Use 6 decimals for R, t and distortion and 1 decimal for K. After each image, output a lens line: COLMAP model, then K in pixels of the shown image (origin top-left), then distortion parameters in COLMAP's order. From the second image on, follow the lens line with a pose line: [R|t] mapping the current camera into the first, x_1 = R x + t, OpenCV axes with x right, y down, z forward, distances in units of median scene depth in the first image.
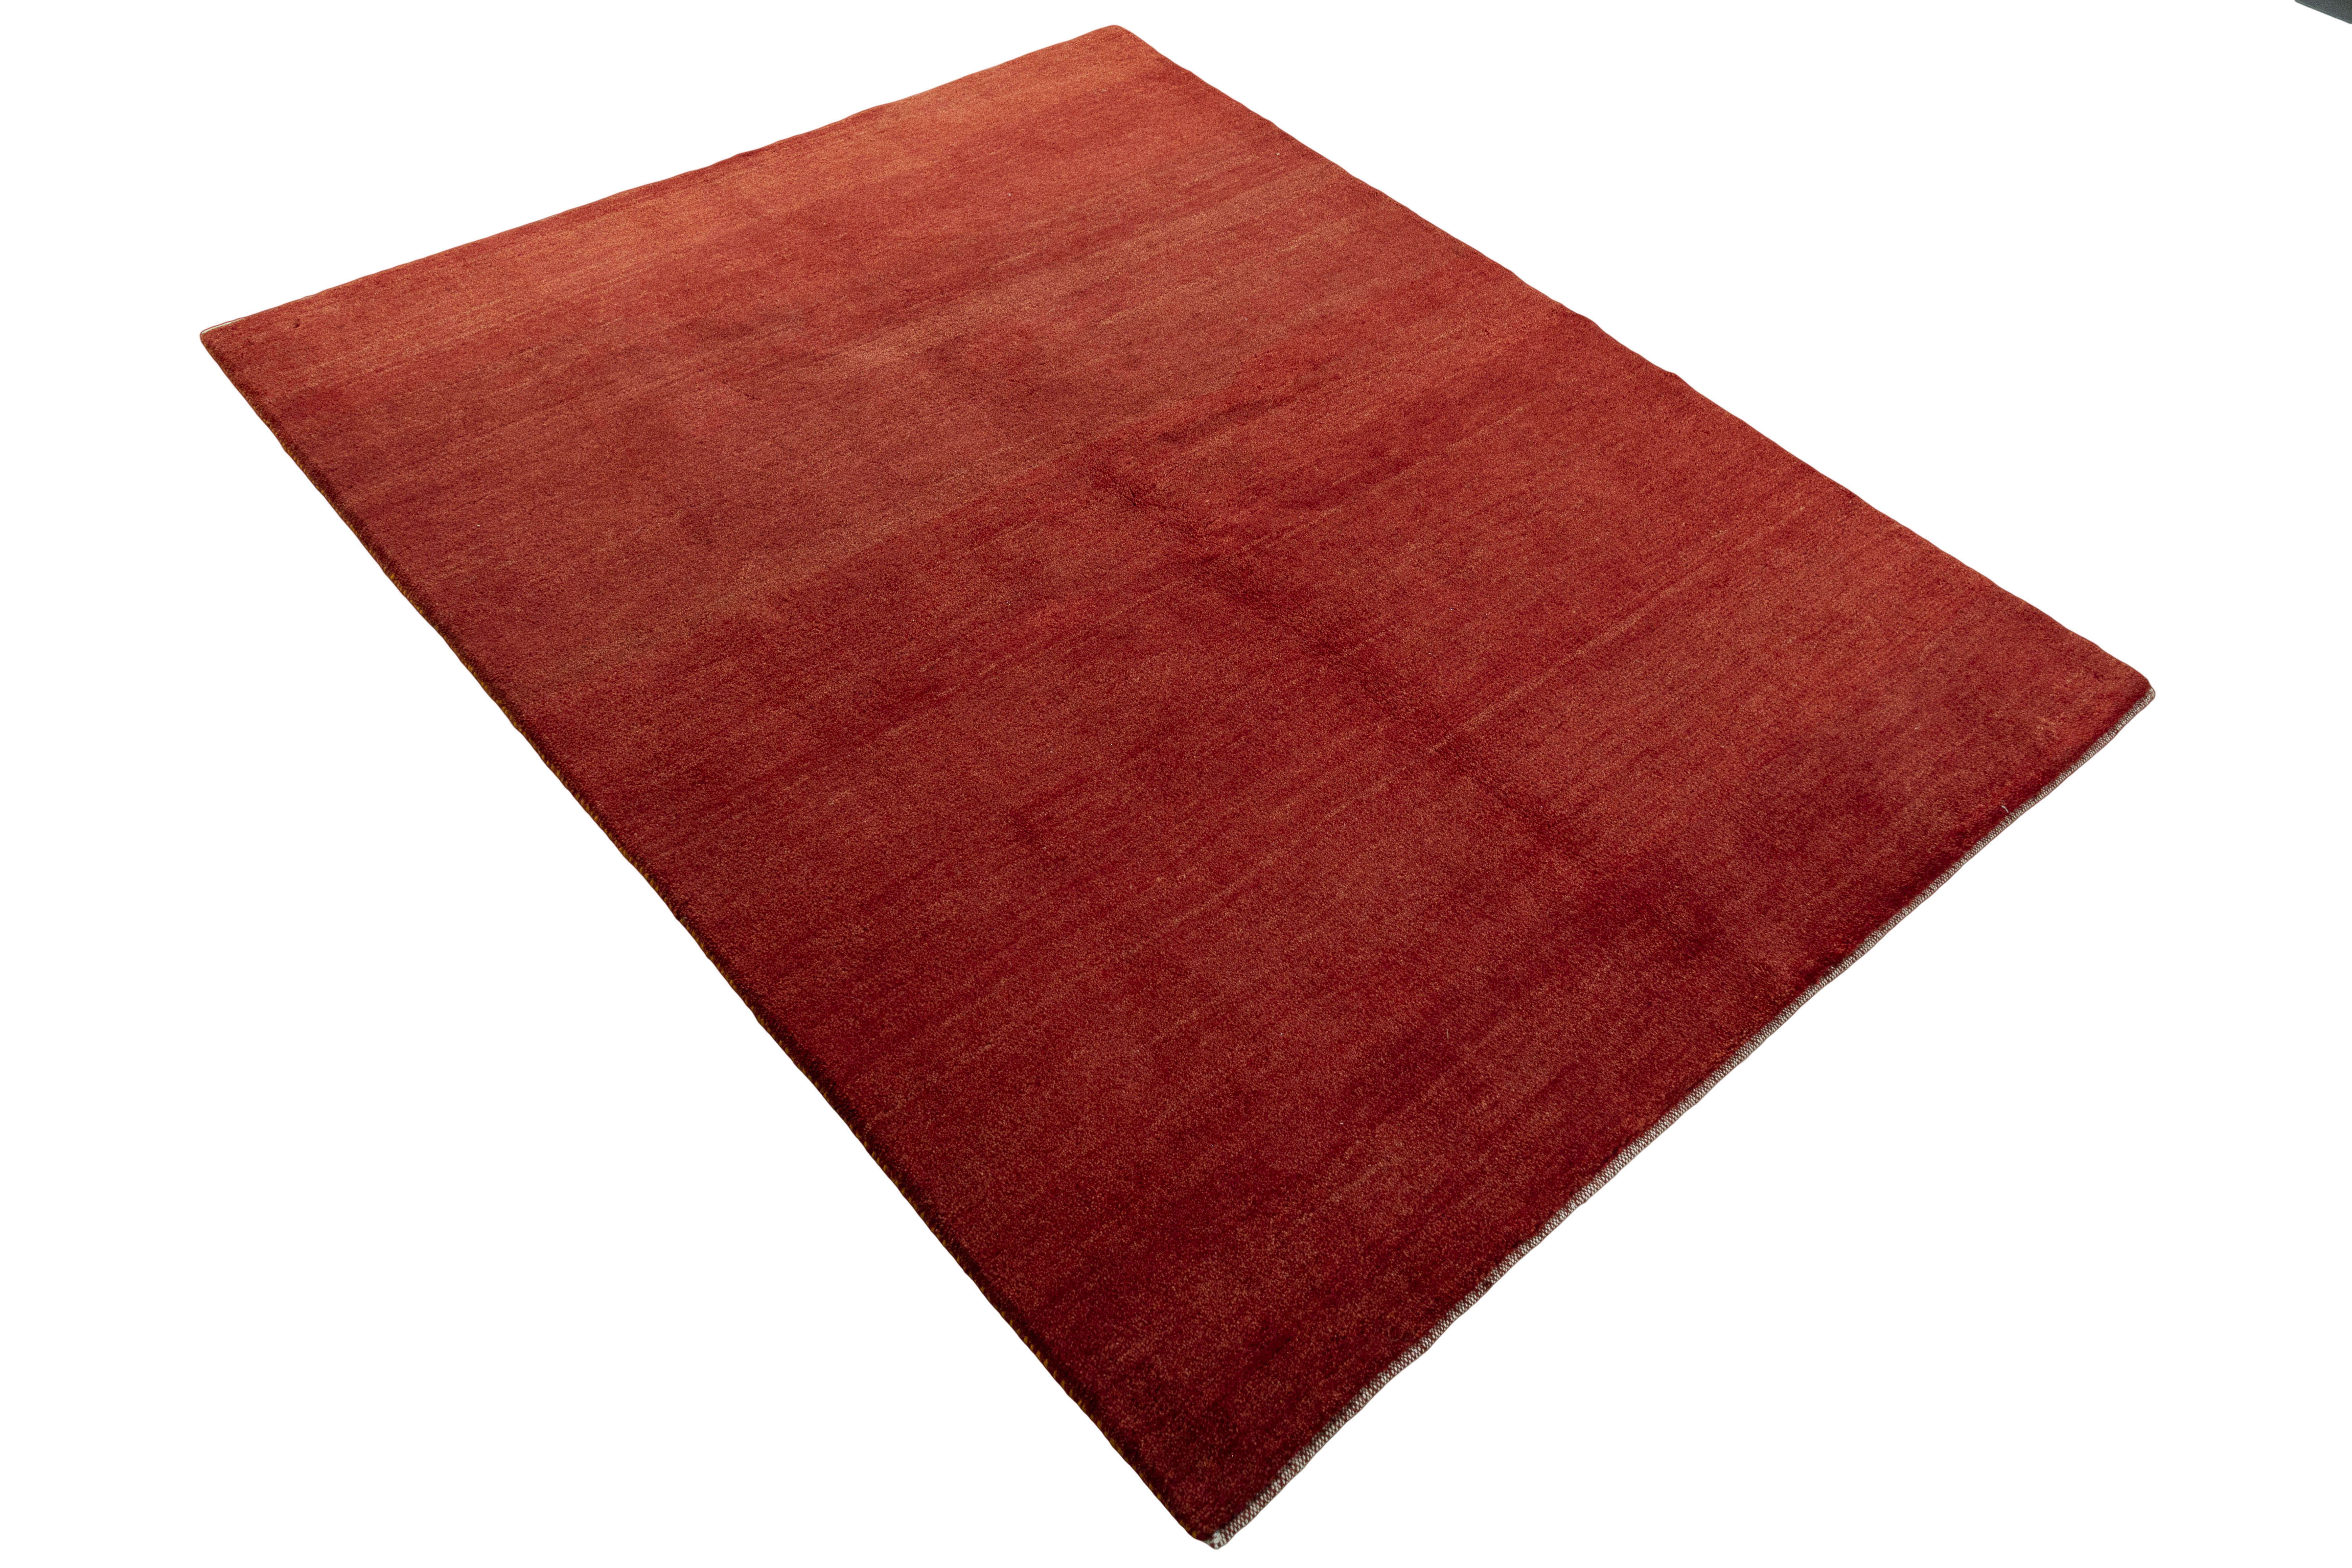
lens RADIAL K [[1775.0, 0, 1185.9], [0, 1775.0, 786.0], [0, 0, 1]] dist [0.004627, 0.000940]
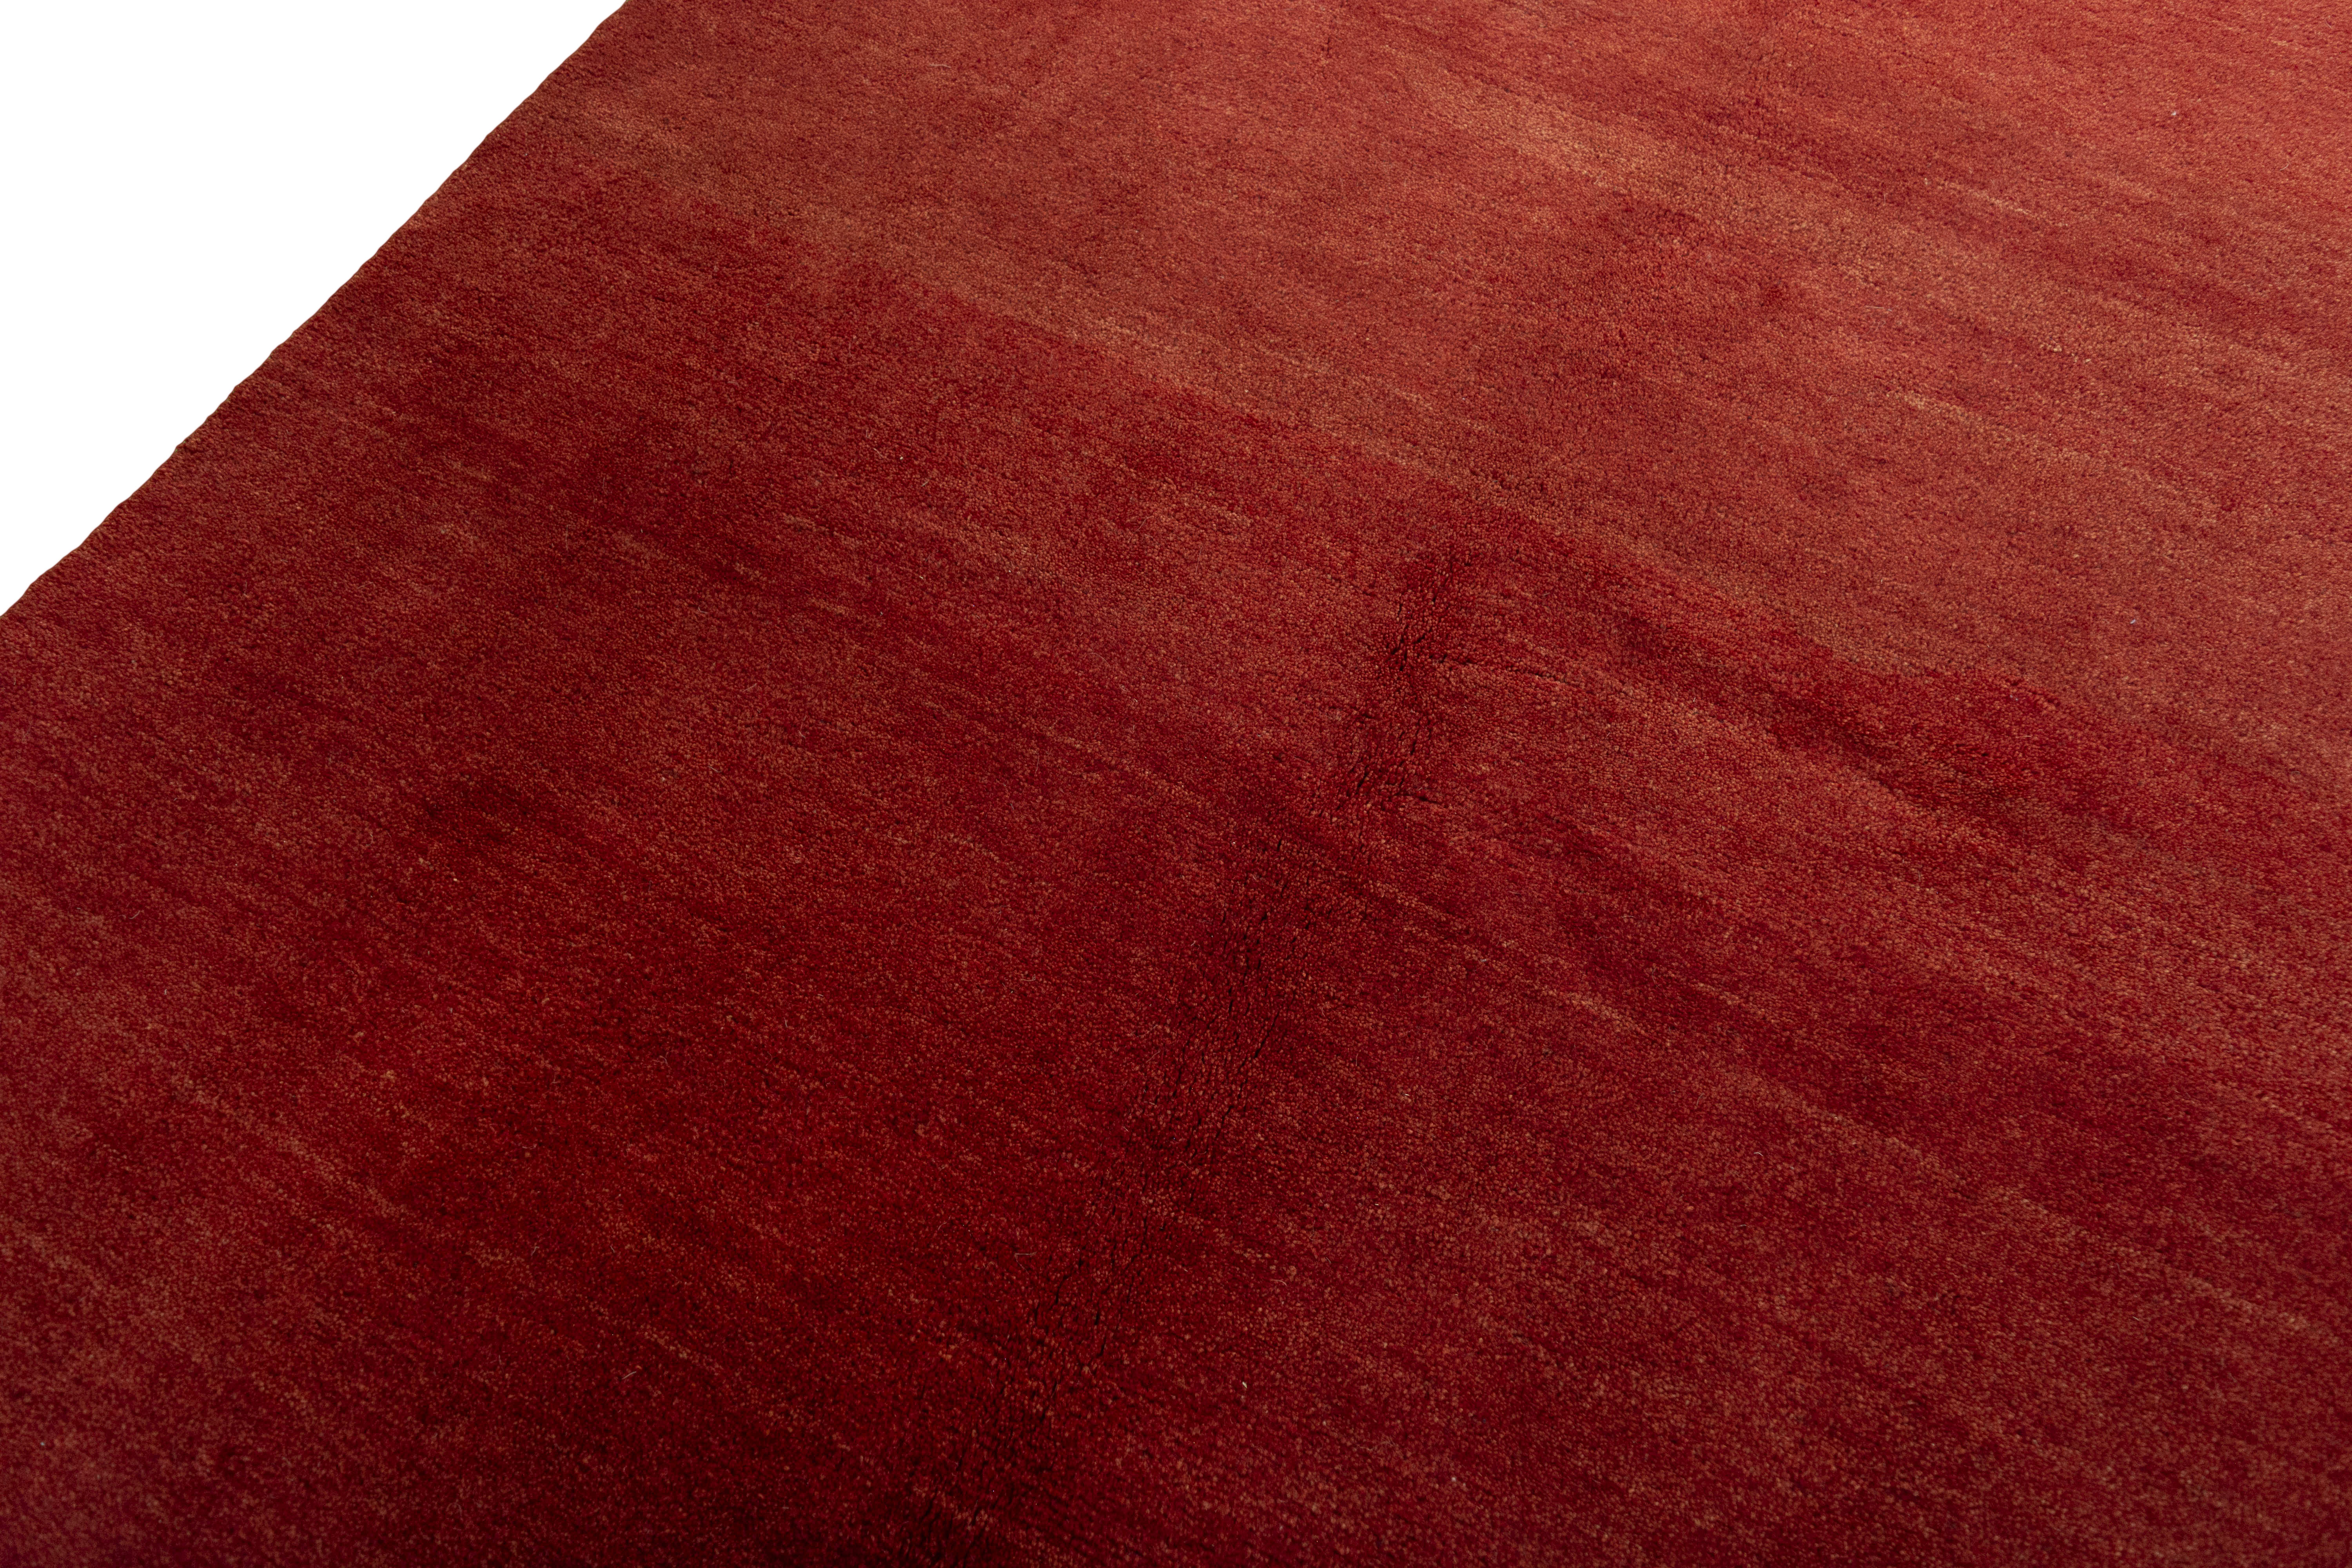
lens RADIAL K [[1775.0, 0, 1171.3], [0, 1775.0, 781.2], [0, 0, 1]] dist [0.004627, 0.000940]
pose [[0.379906, 0.776673, -0.502444, 0.209429], [-0.676451, 0.603745, 0.421789, -0.292423], [0.630940, 0.179639, 0.754748, 0.603407]]
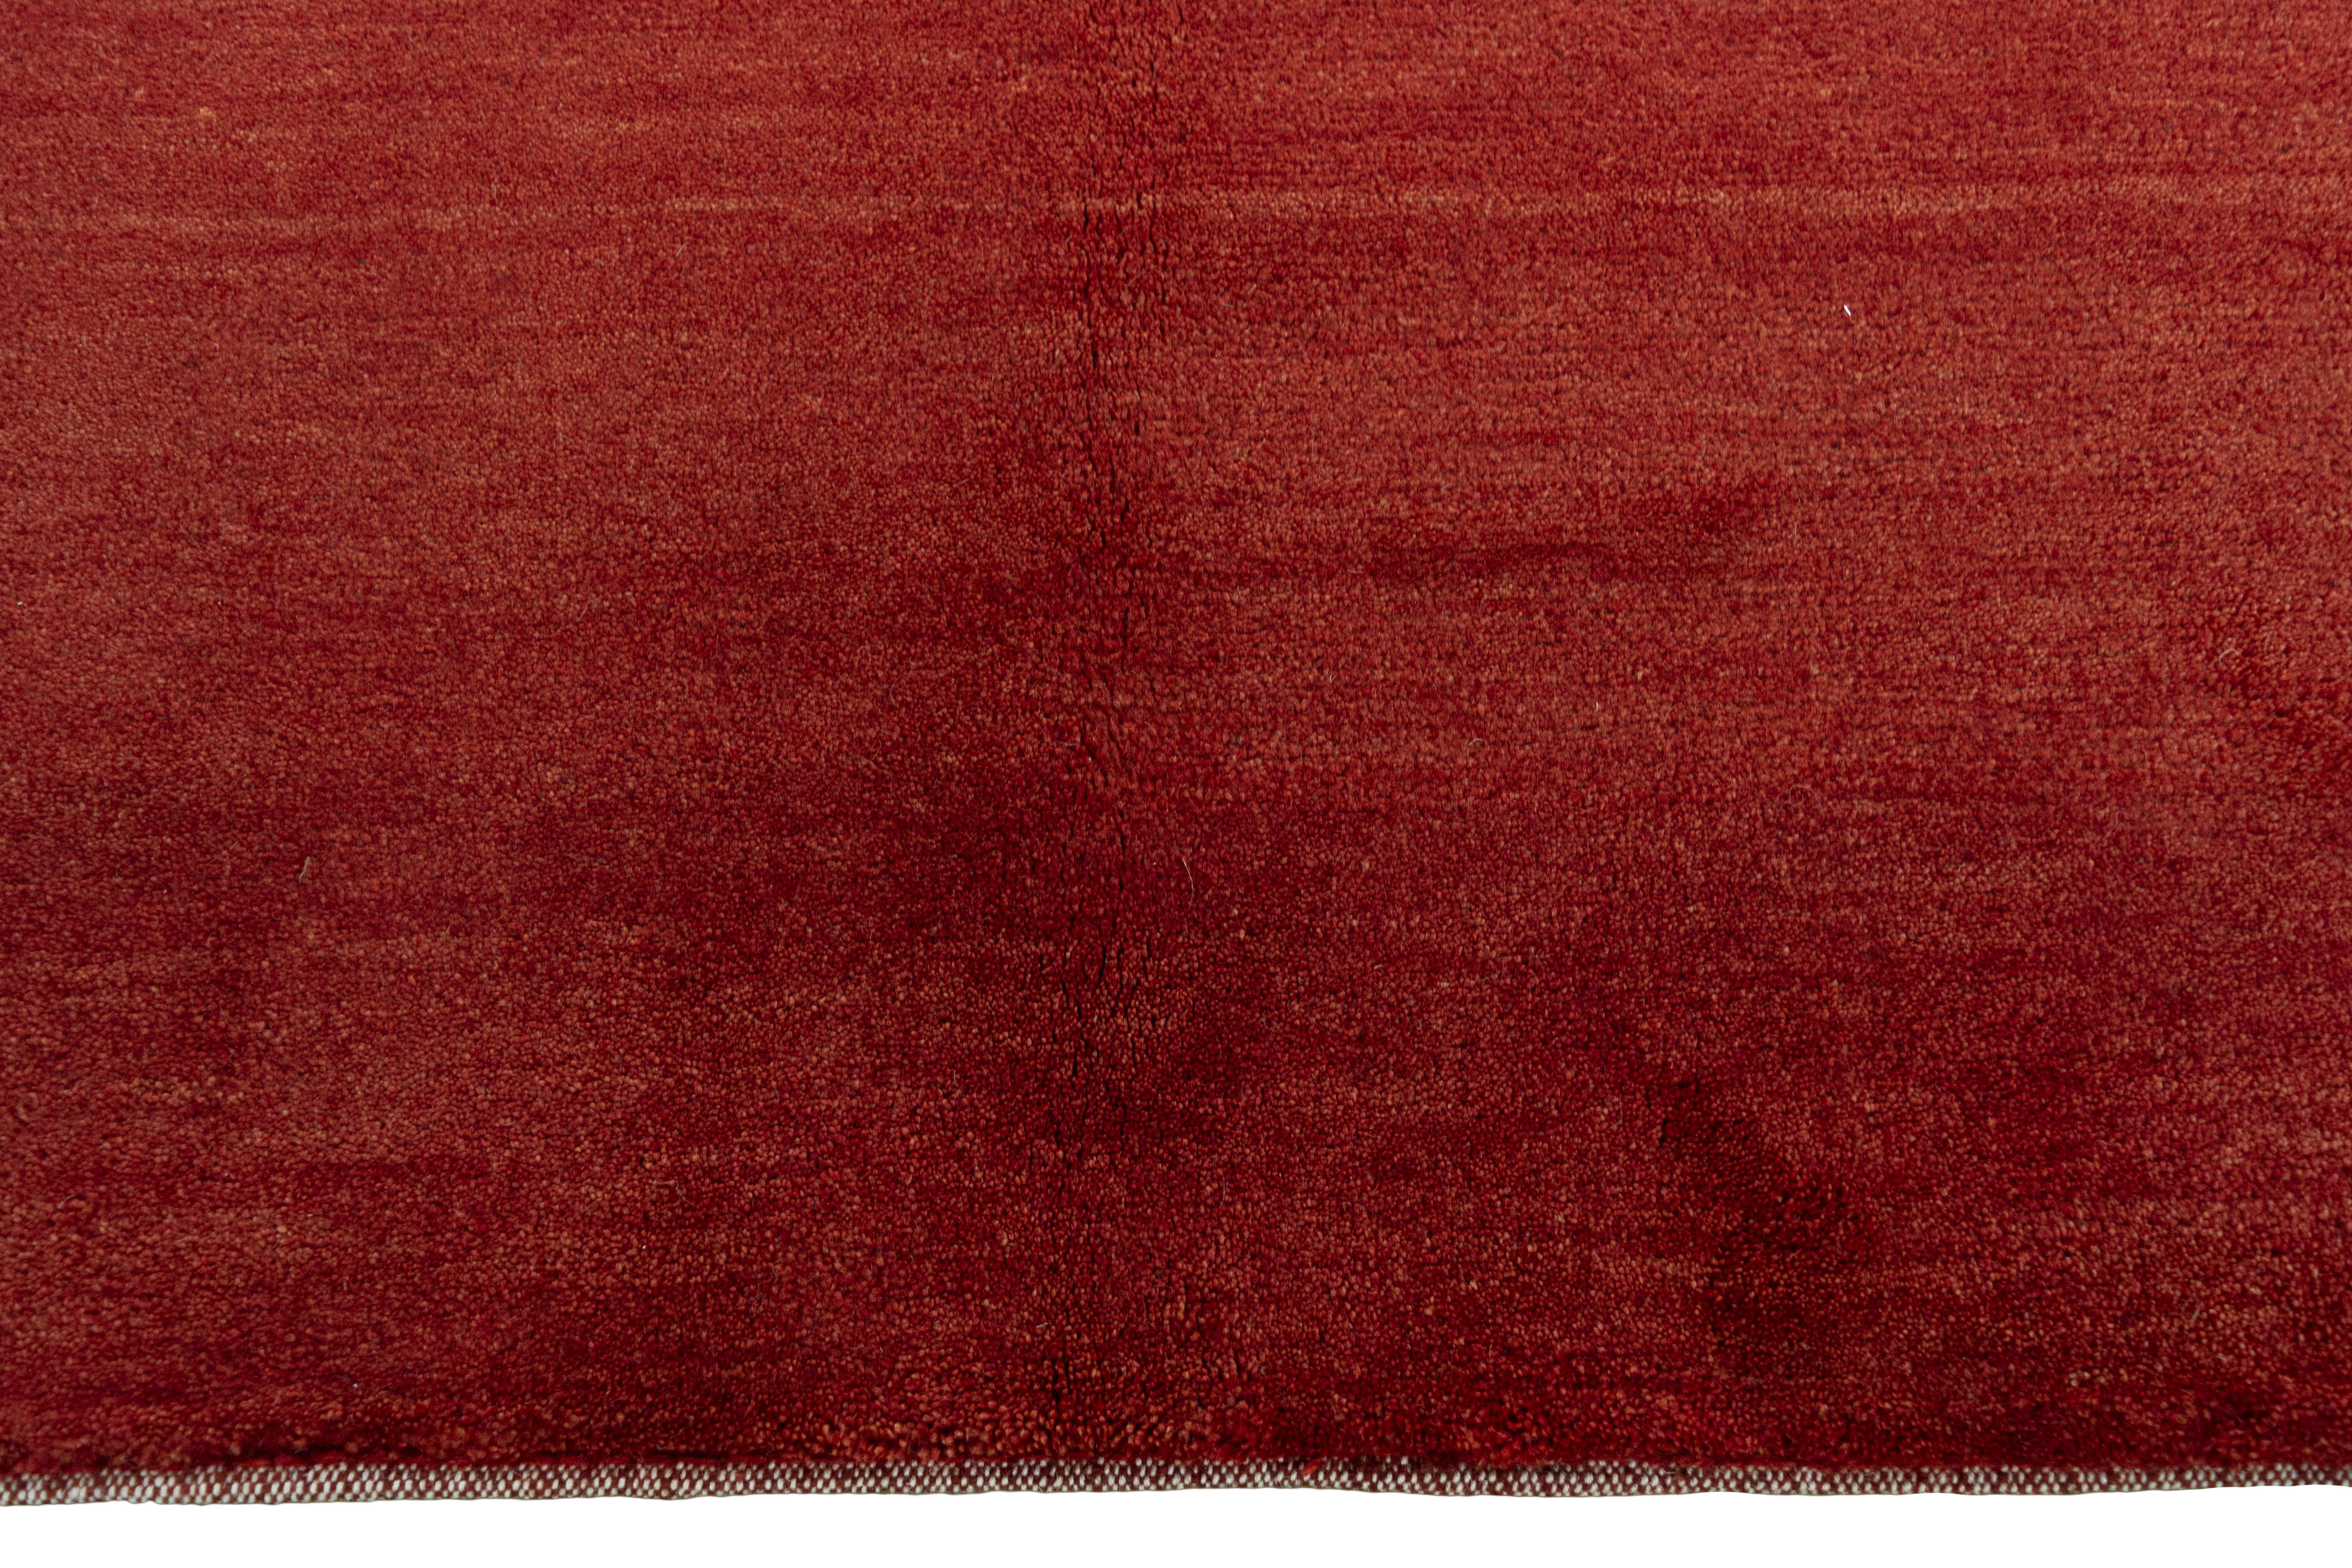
lens RADIAL K [[1775.0, 0, 1174.3], [0, 1775.0, 781.4], [0, 0, 1]] dist [0.004627, 0.000940]
pose [[0.756517, 0.592242, -0.277365, 0.279208], [-0.454493, 0.781088, 0.428179, -0.079708], [0.470232, -0.197864, 0.860077, 0.594140]]
